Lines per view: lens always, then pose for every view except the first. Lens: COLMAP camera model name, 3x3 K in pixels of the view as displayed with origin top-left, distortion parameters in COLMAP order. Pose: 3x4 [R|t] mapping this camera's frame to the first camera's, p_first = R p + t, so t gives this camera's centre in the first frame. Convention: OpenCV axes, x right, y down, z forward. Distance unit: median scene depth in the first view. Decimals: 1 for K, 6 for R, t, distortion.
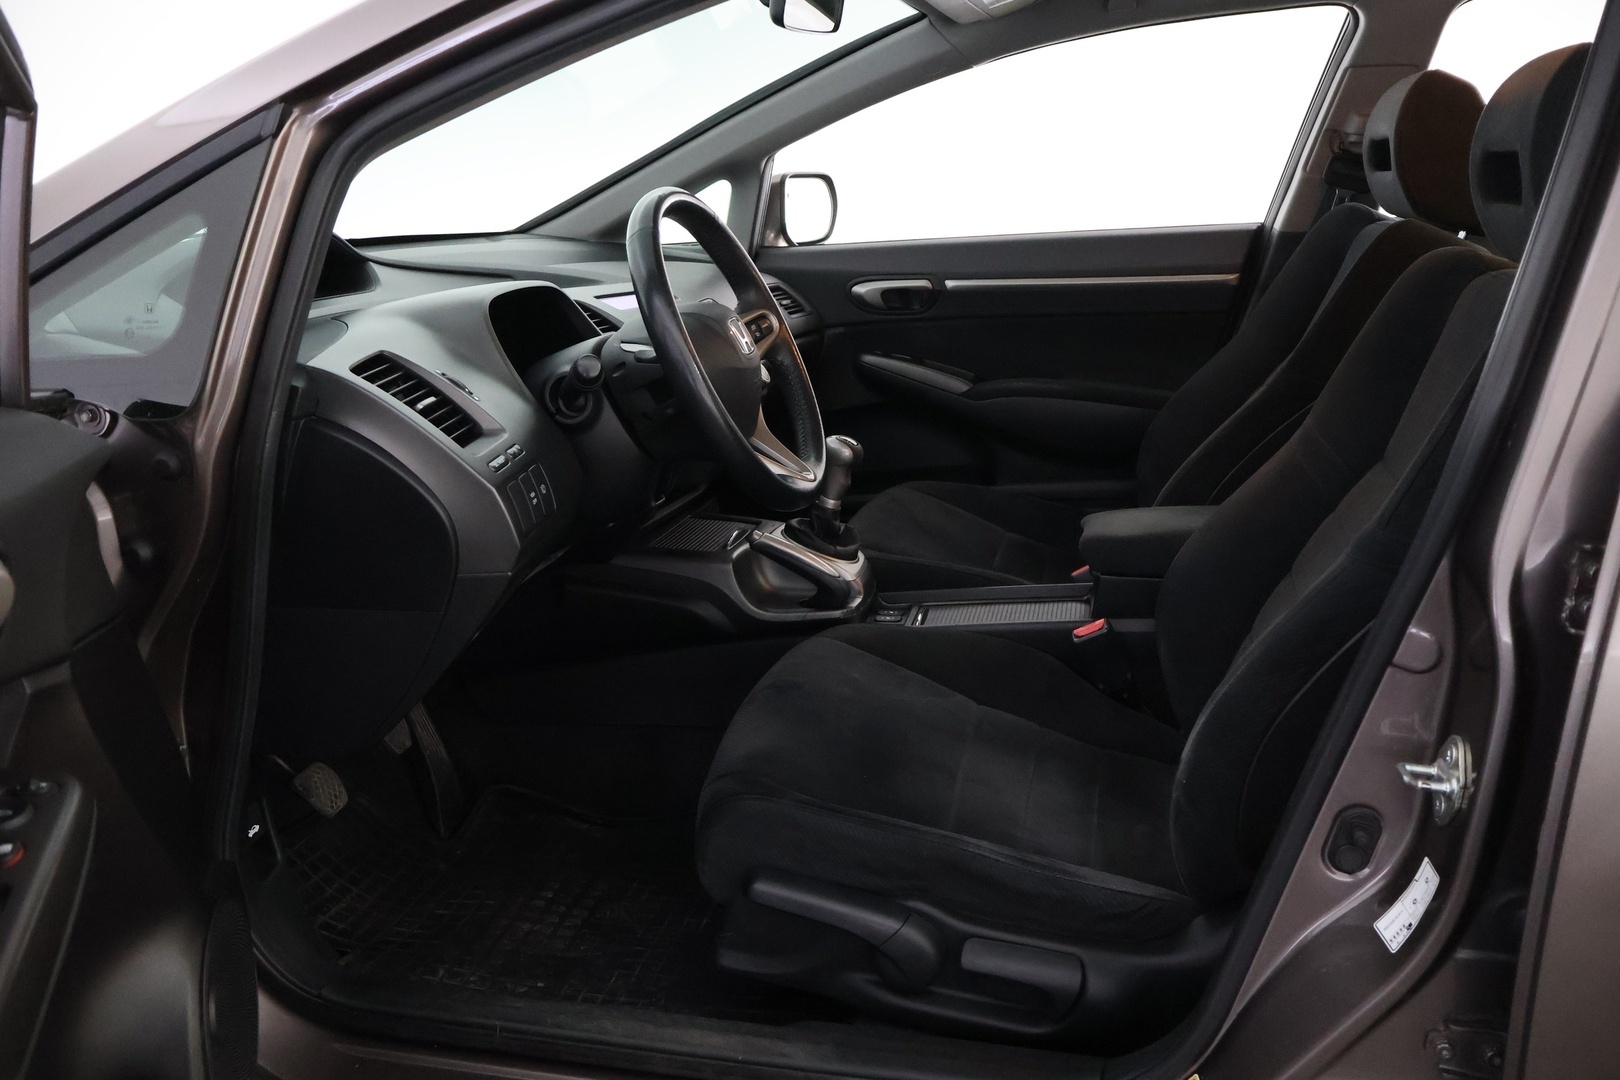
lens RADIAL K [[1275.3, 0, 810.0], [0, 1275.3, 540.0], [0, 0, 1]] dist [0.014111, 0.000770]
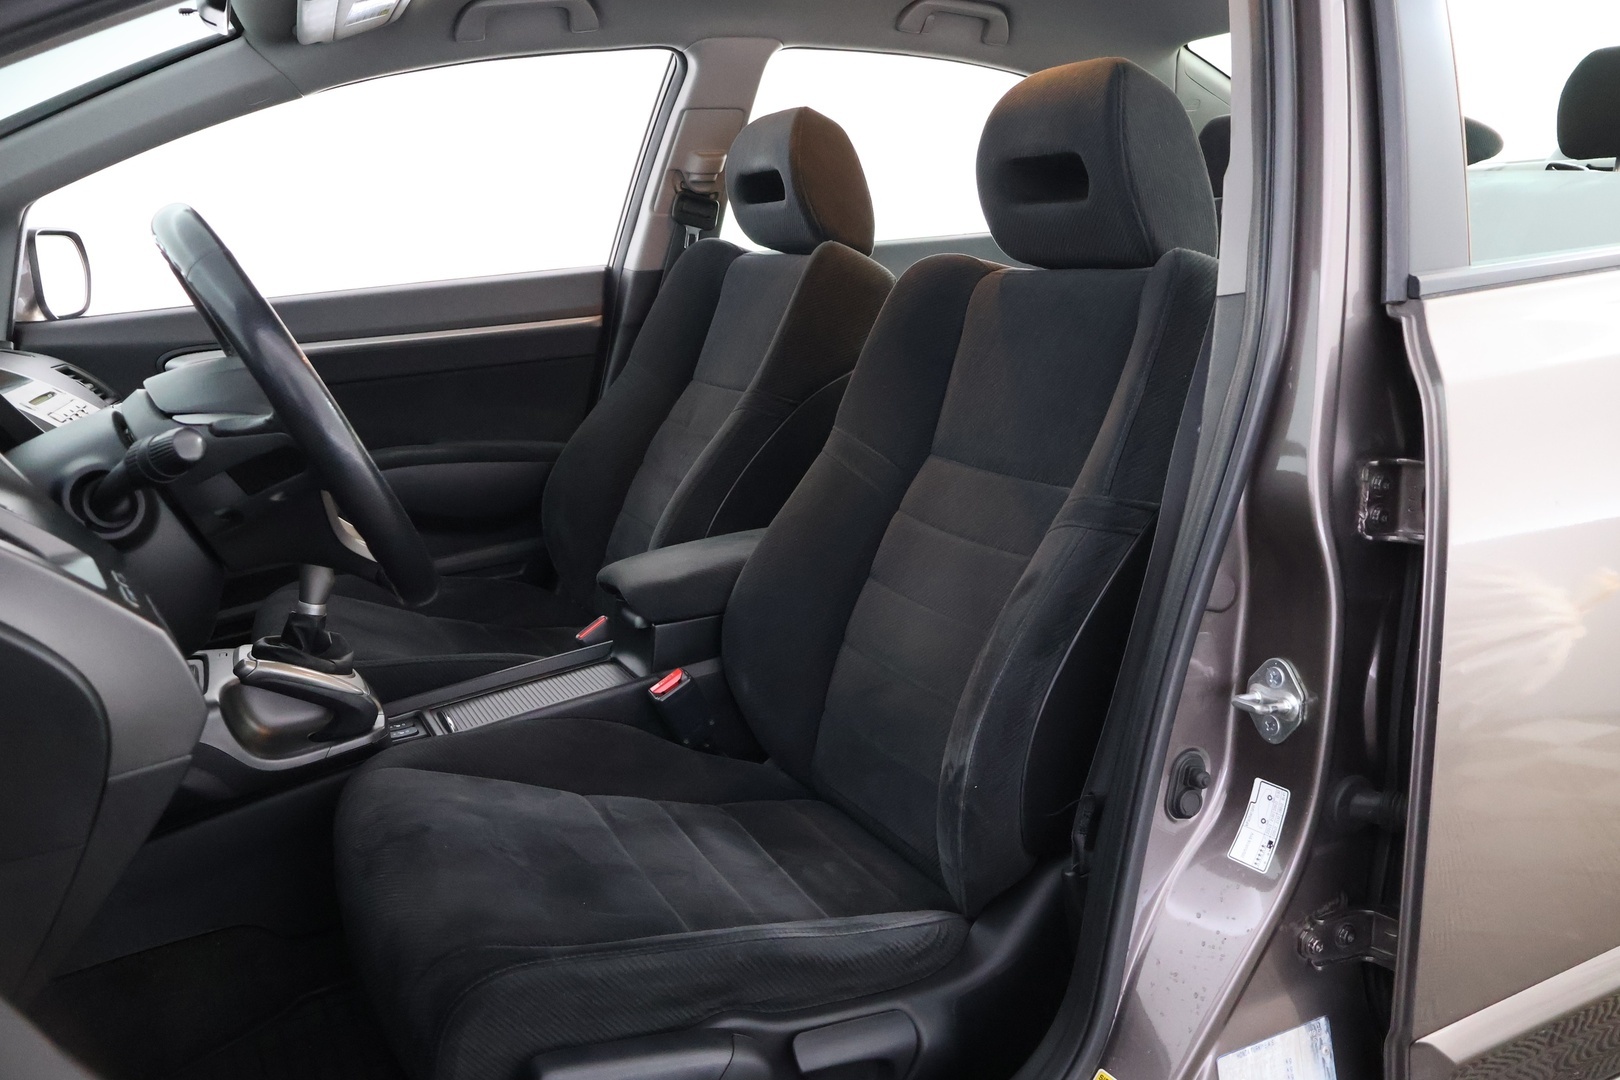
lens RADIAL K [[1304.1, 0, 810.0], [0, 1304.1, 540.0], [0, 0, 1]] dist [0.050156, -0.117909]
pose [[0.794004, -0.161419, 0.586091, -0.201574], [0.197052, 0.980388, 0.003059, -0.012239], [-0.575090, 0.113062, 0.810240, 0.140321]]
